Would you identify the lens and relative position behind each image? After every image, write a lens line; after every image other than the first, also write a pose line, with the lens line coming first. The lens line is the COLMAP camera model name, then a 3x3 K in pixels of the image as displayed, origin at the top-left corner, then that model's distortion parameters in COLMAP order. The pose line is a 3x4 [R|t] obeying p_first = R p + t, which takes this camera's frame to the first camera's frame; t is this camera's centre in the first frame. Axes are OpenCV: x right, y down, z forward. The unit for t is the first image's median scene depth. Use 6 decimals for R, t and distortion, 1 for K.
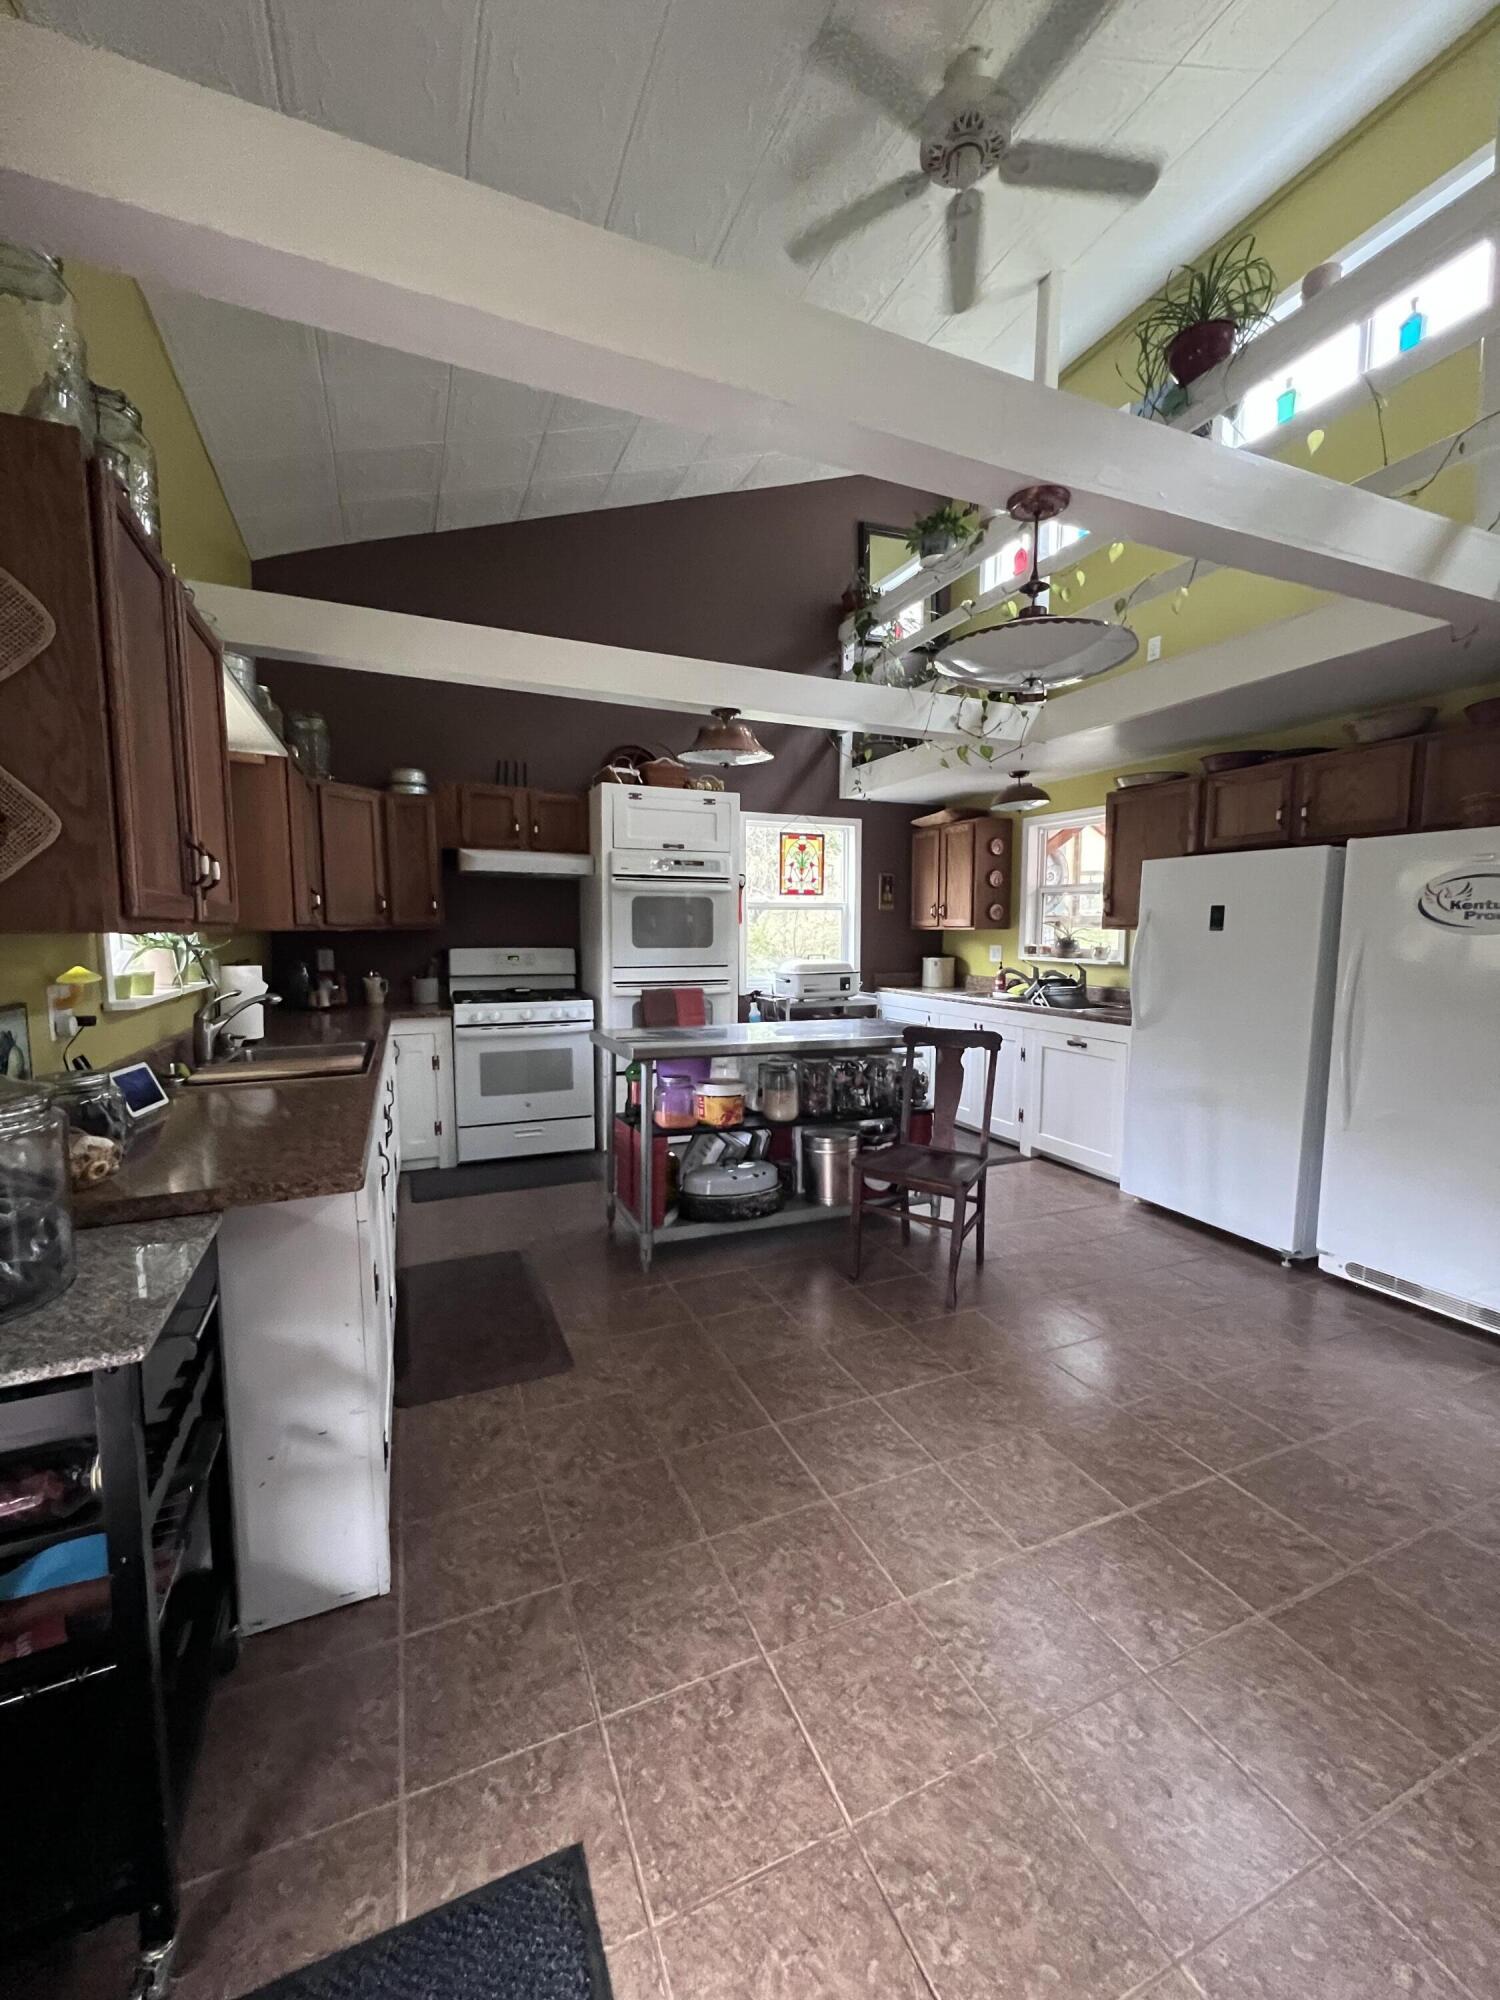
lens RADIAL K [[804.1, 0, 750.3], [0, 804.1, 1002.3], [0, 0, 1]] dist [-0.001037, -0.000029]
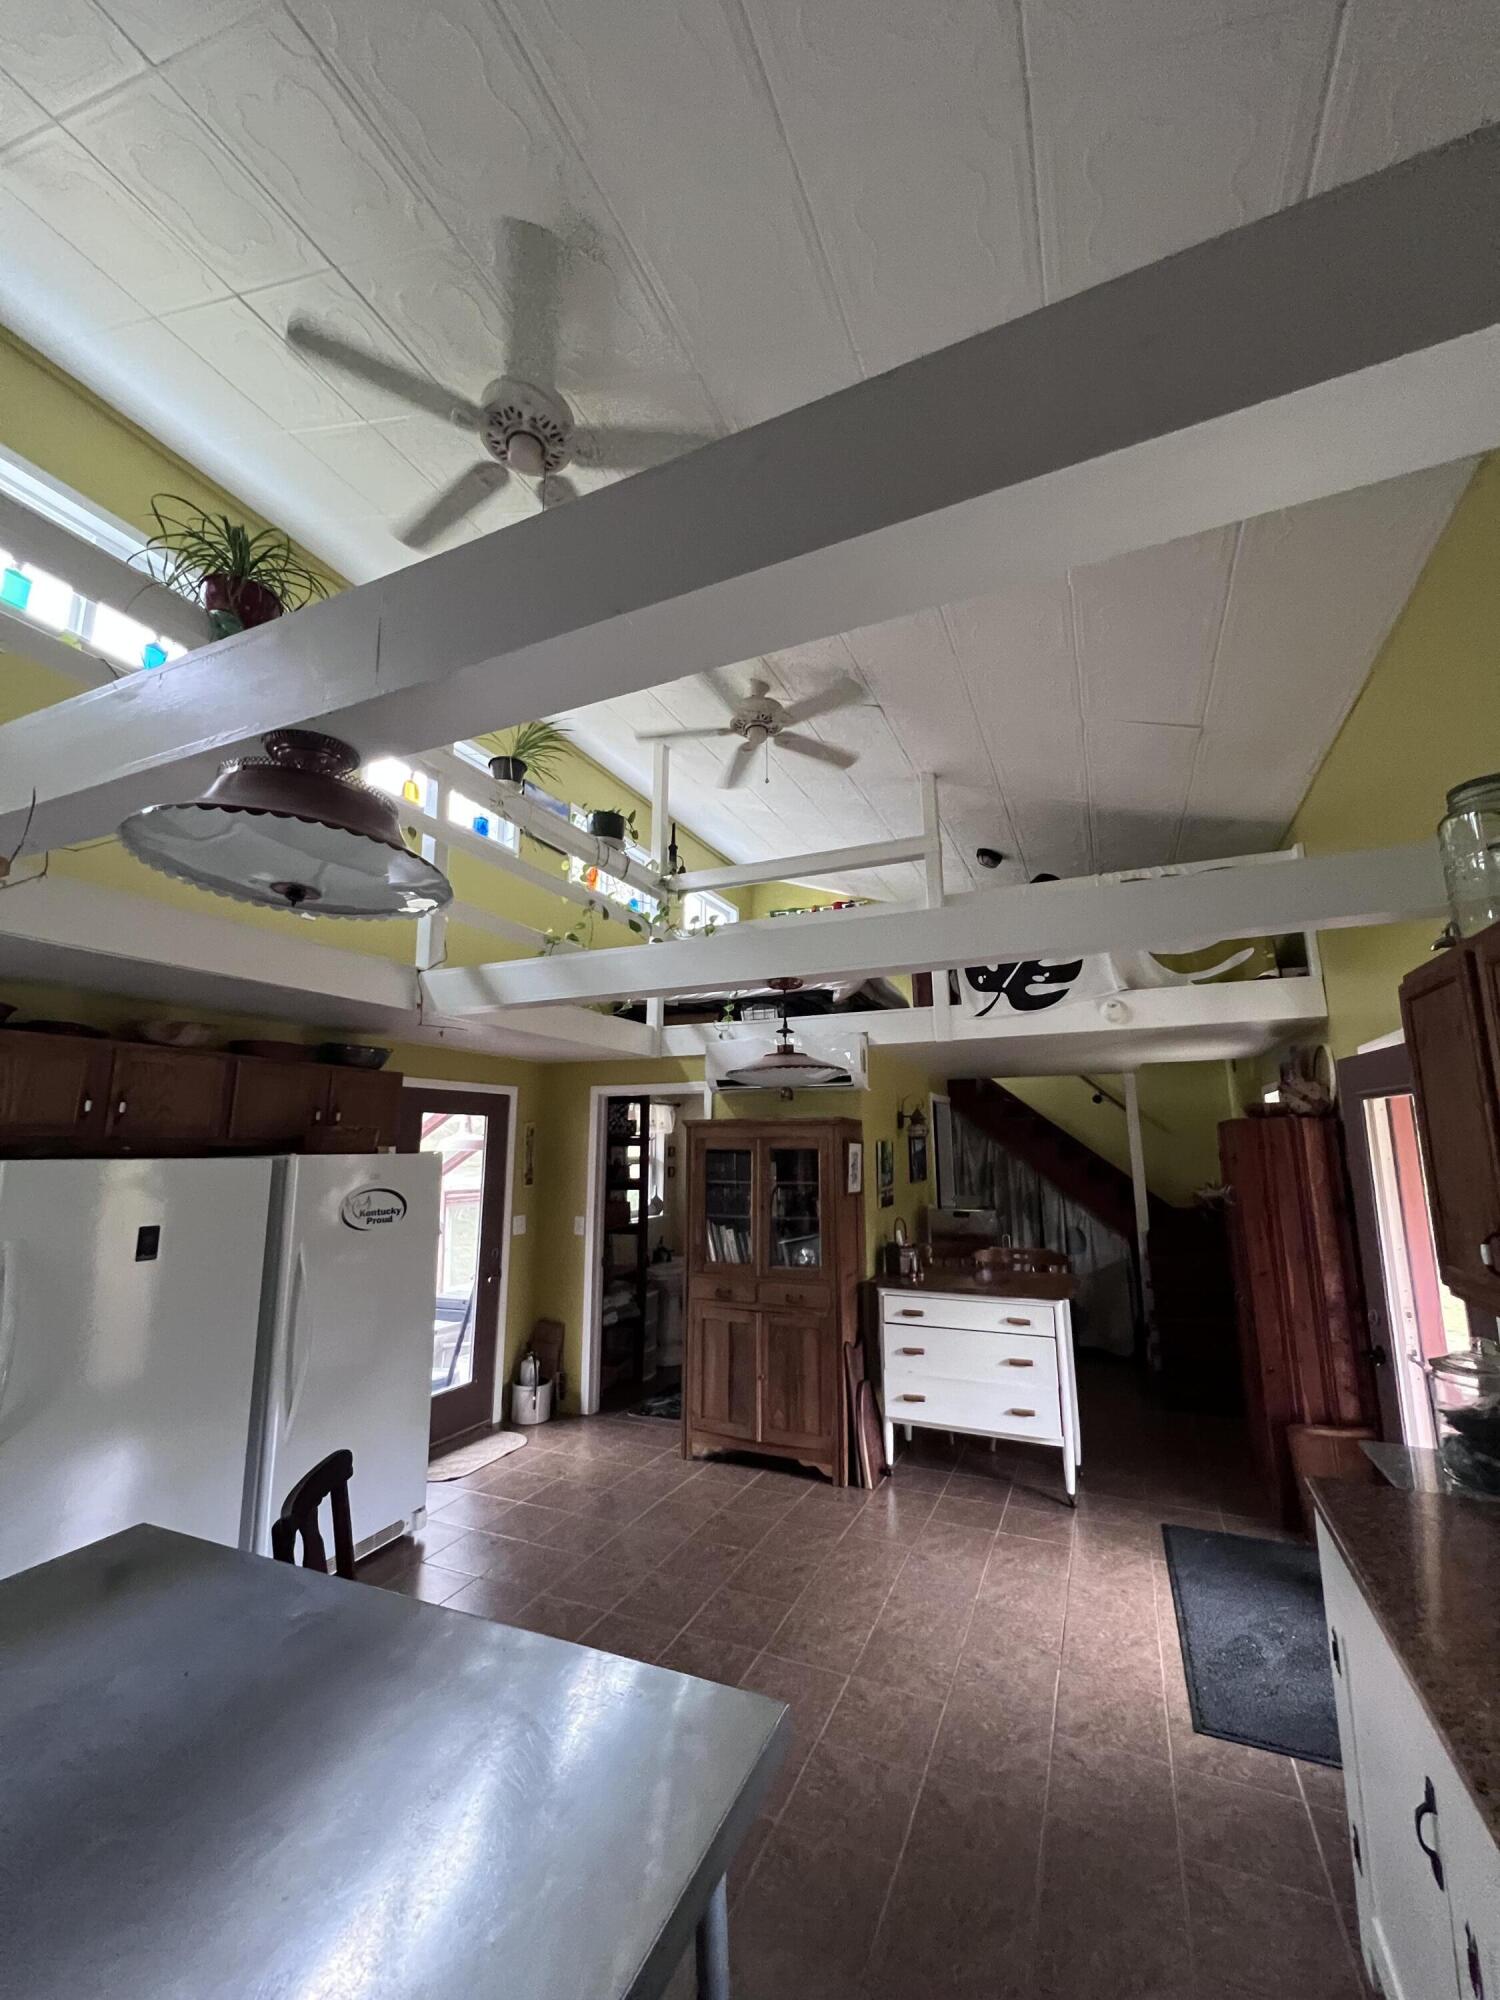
lens RADIAL K [[804.1, 0, 753.0], [0, 804.1, 1009.2], [0, 0, 1]] dist [-0.001037, -0.000029]
pose [[-0.677903, 0.129316, 0.723688, -0.744398], [0.072252, 0.991361, -0.109465, -0.376887], [-0.731592, -0.021919, -0.681390, 2.083022]]
